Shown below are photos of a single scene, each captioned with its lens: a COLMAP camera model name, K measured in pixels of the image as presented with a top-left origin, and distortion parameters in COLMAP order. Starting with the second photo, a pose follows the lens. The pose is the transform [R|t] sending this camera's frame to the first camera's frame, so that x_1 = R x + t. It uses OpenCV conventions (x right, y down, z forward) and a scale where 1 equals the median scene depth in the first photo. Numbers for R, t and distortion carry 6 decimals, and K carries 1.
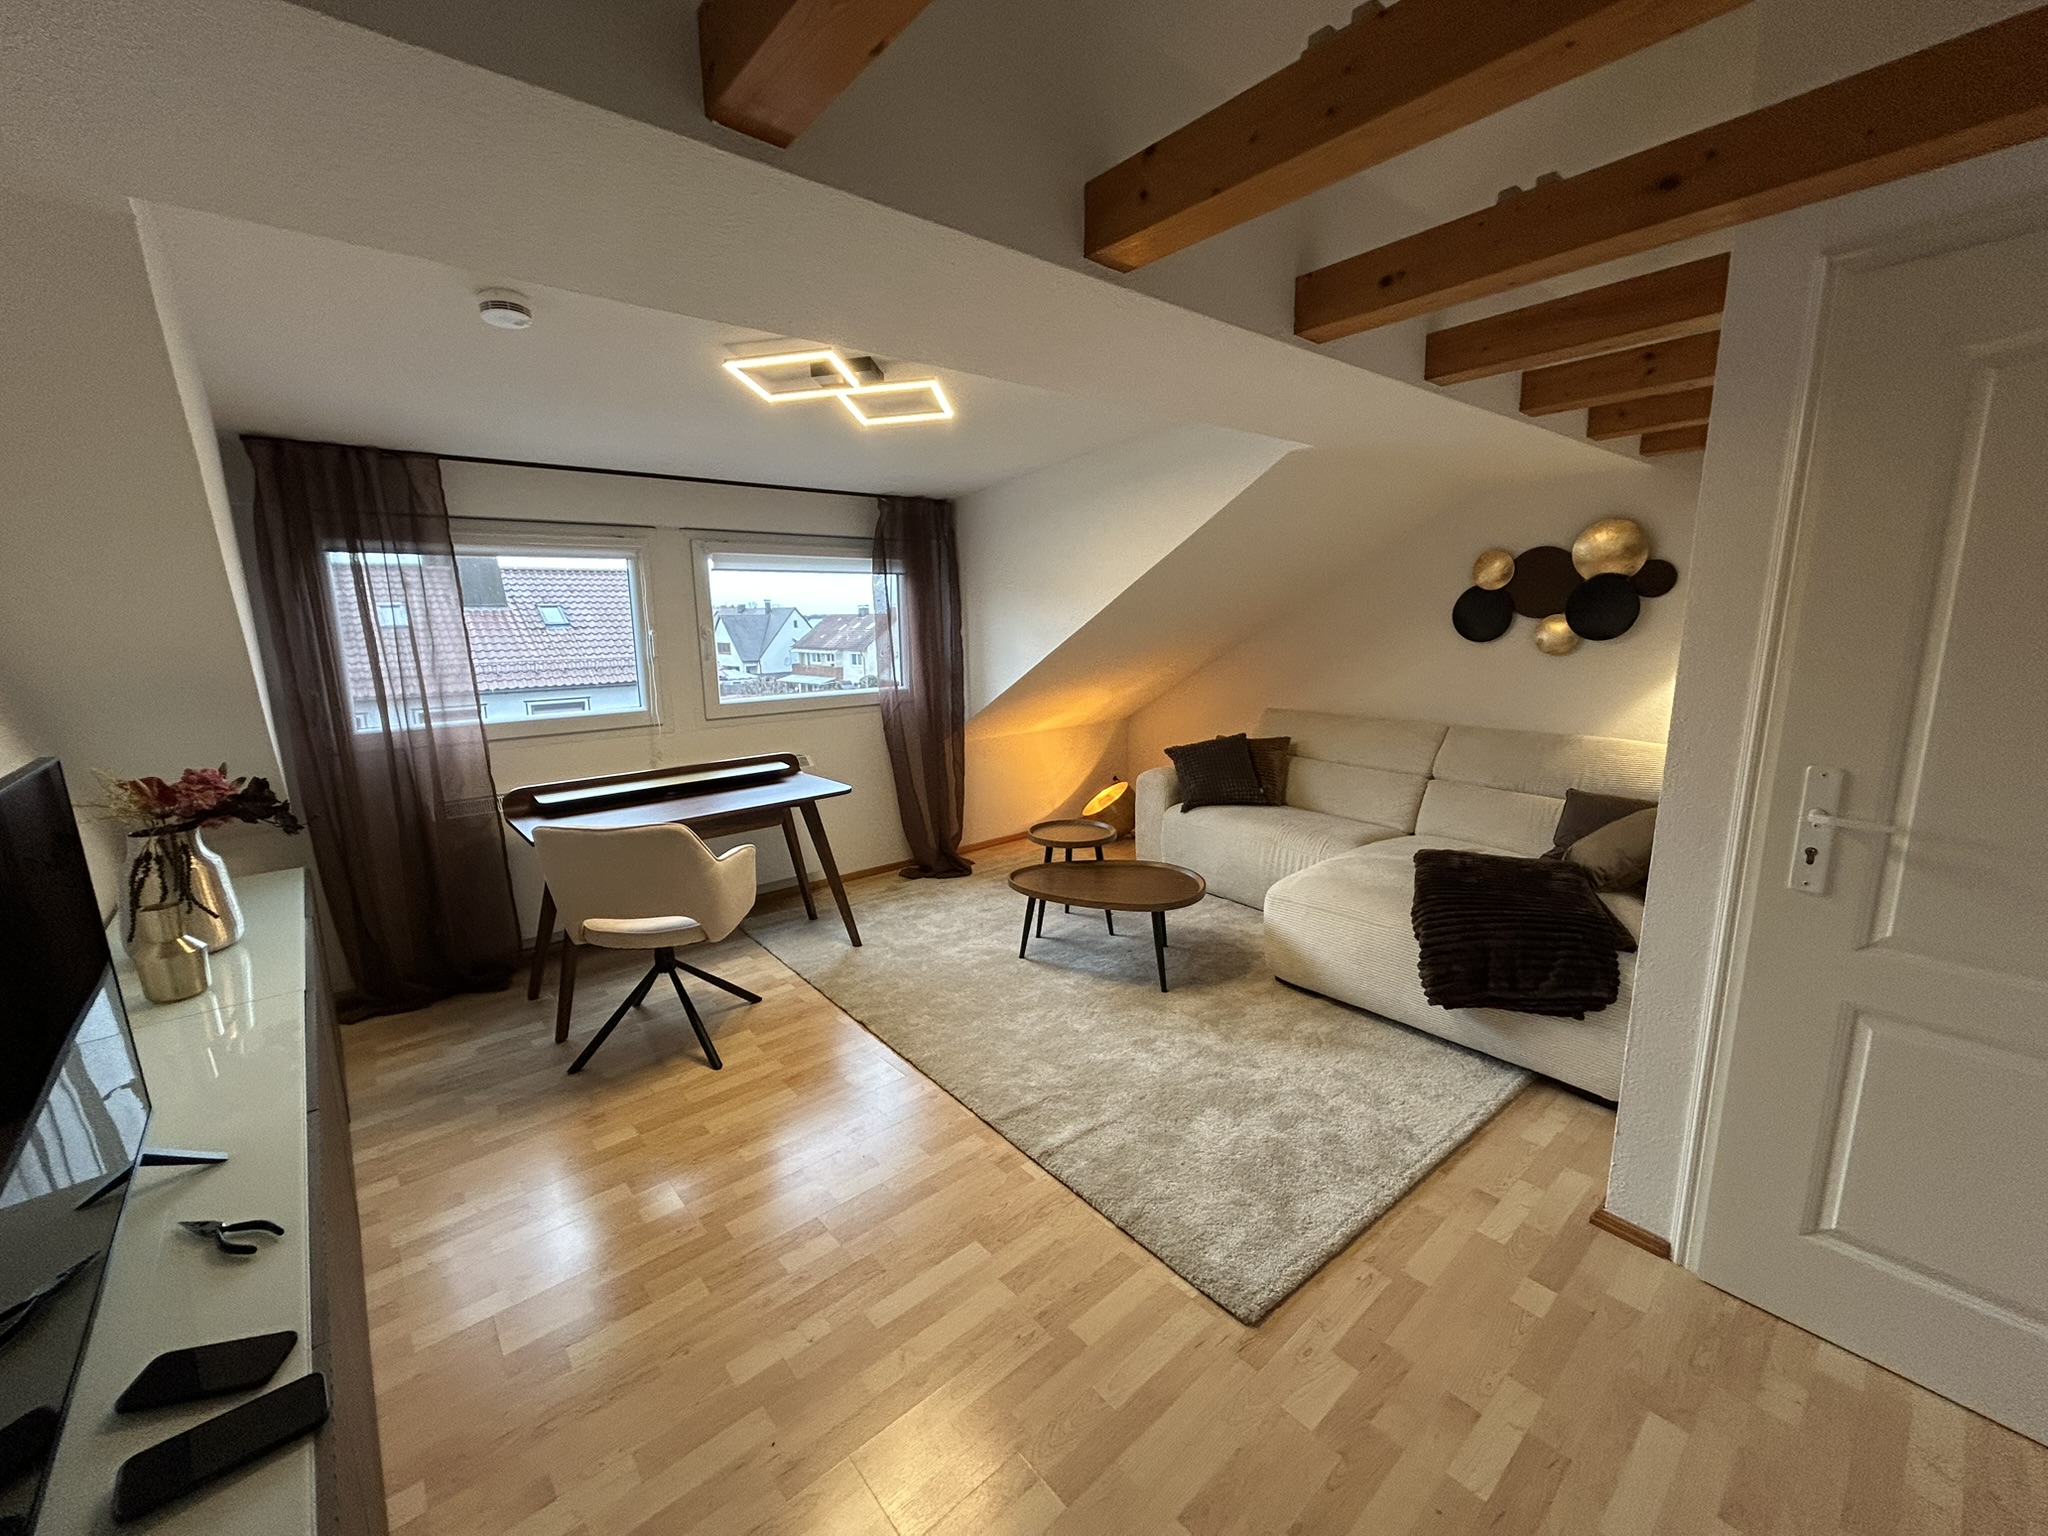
lens RADIAL K [[822.7, 0, 1017.0], [0, 822.7, 772.1], [0, 0, 1]] dist [-0.001555, 0.000042]
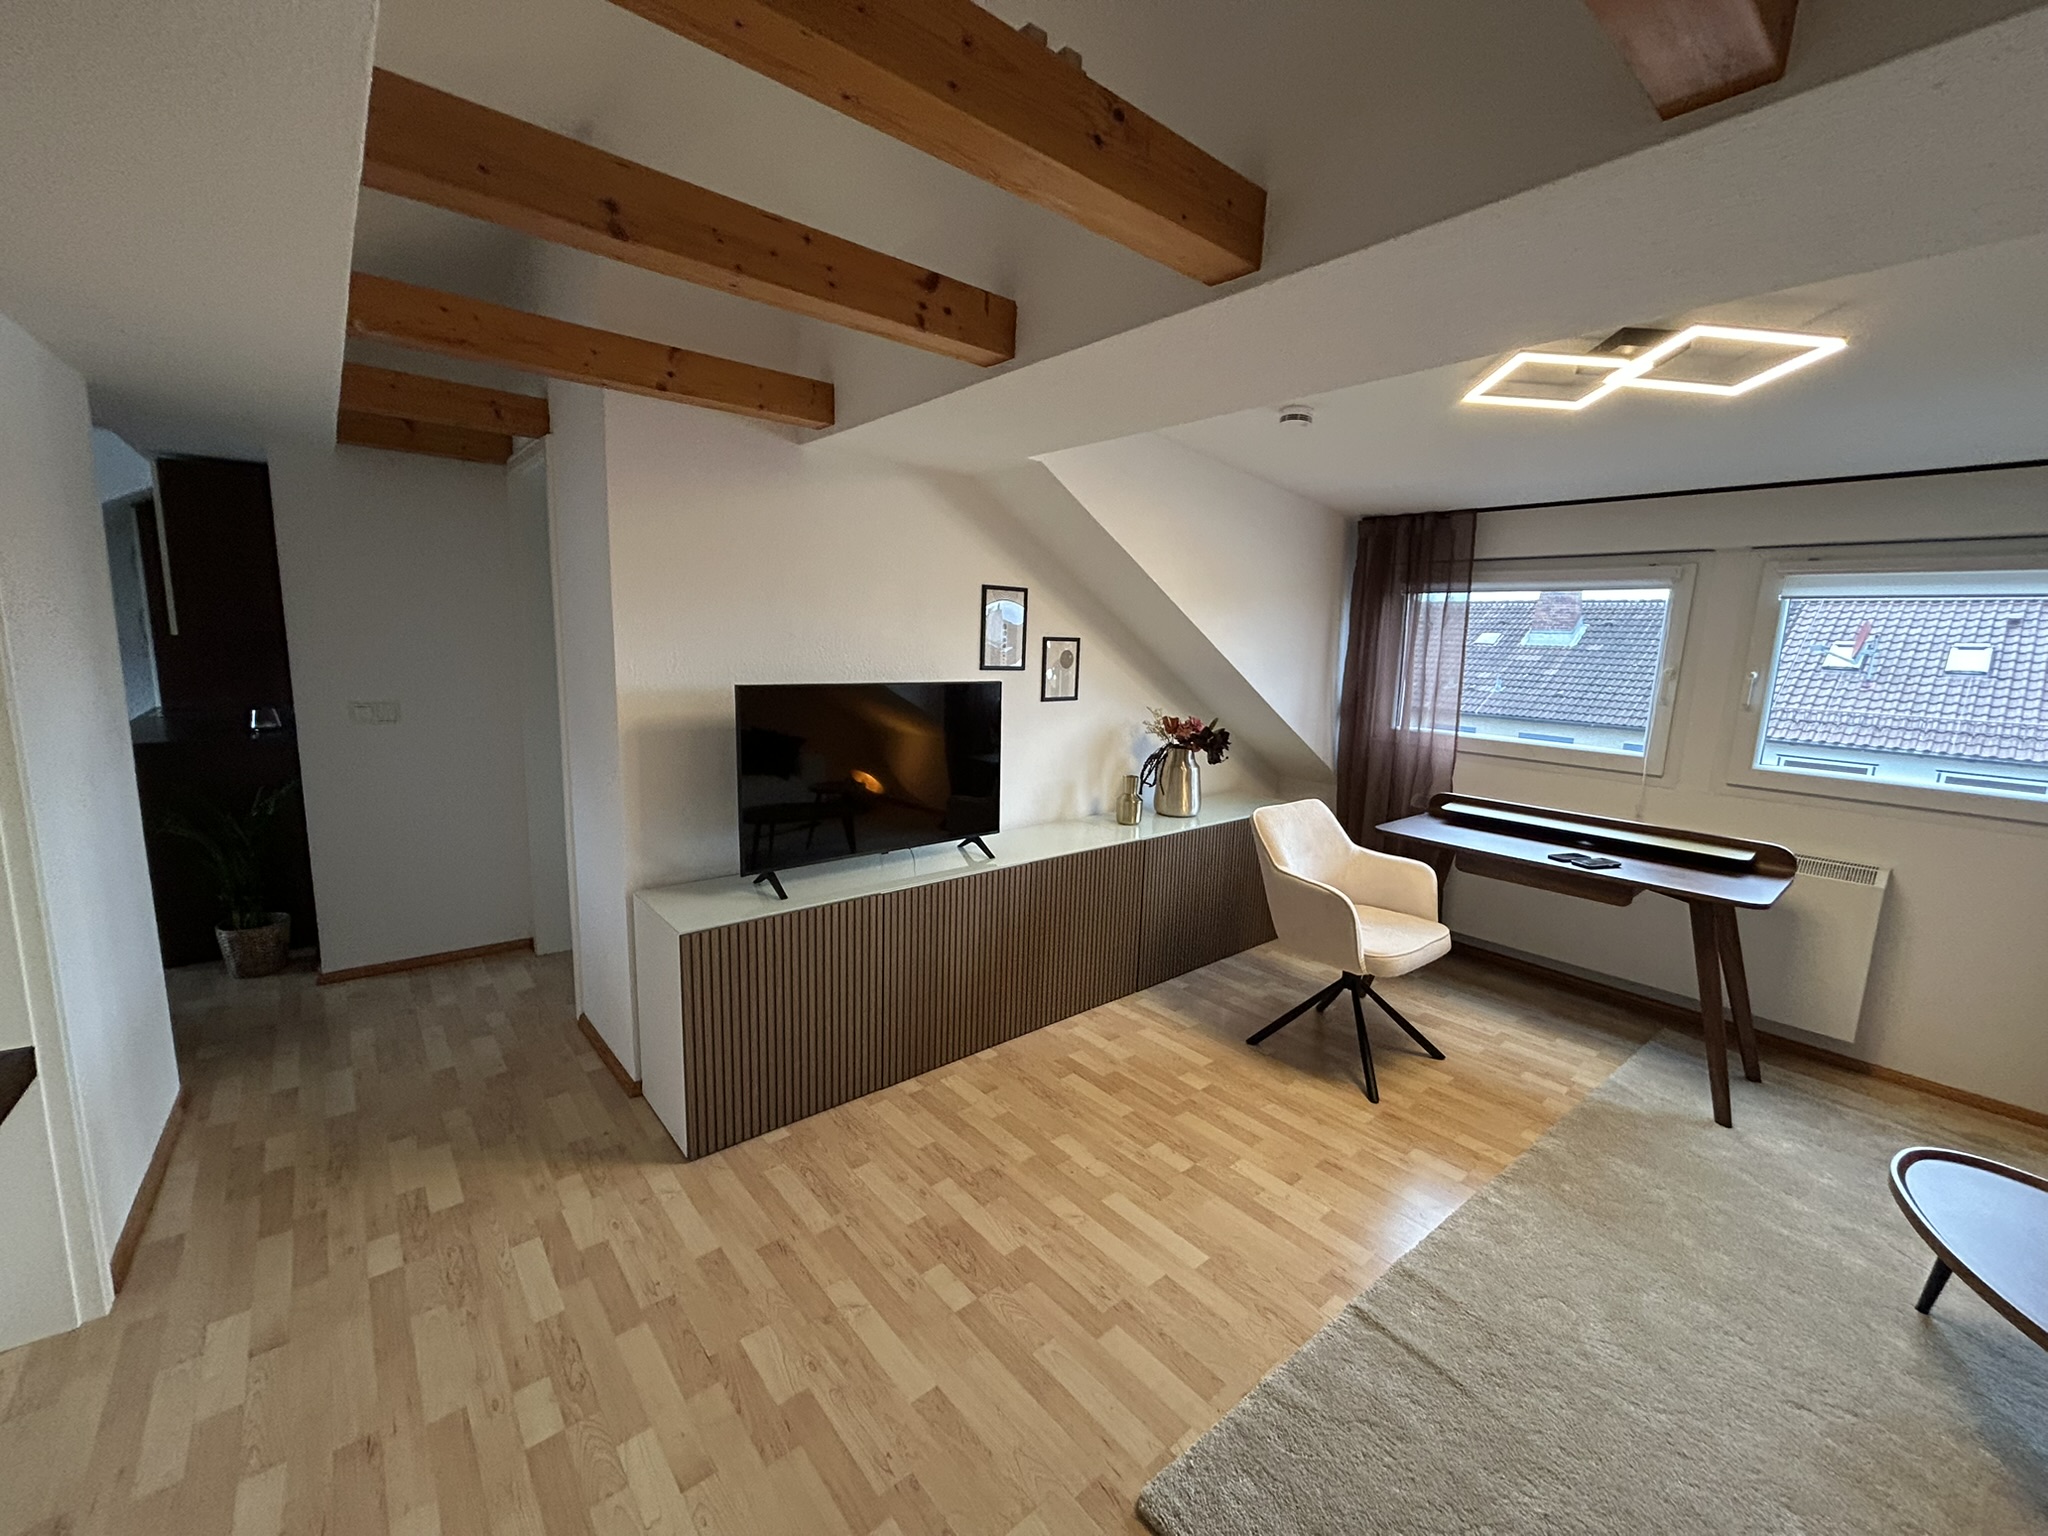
lens RADIAL K [[822.7, 0, 1017.9], [0, 822.7, 763.0], [0, 0, 1]] dist [-0.001555, 0.000042]
pose [[-0.008013, 0.166285, -0.986045, 0.530051], [-0.224868, 0.960521, 0.163808, -0.075845], [0.974356, 0.223042, 0.029695, 0.384292]]
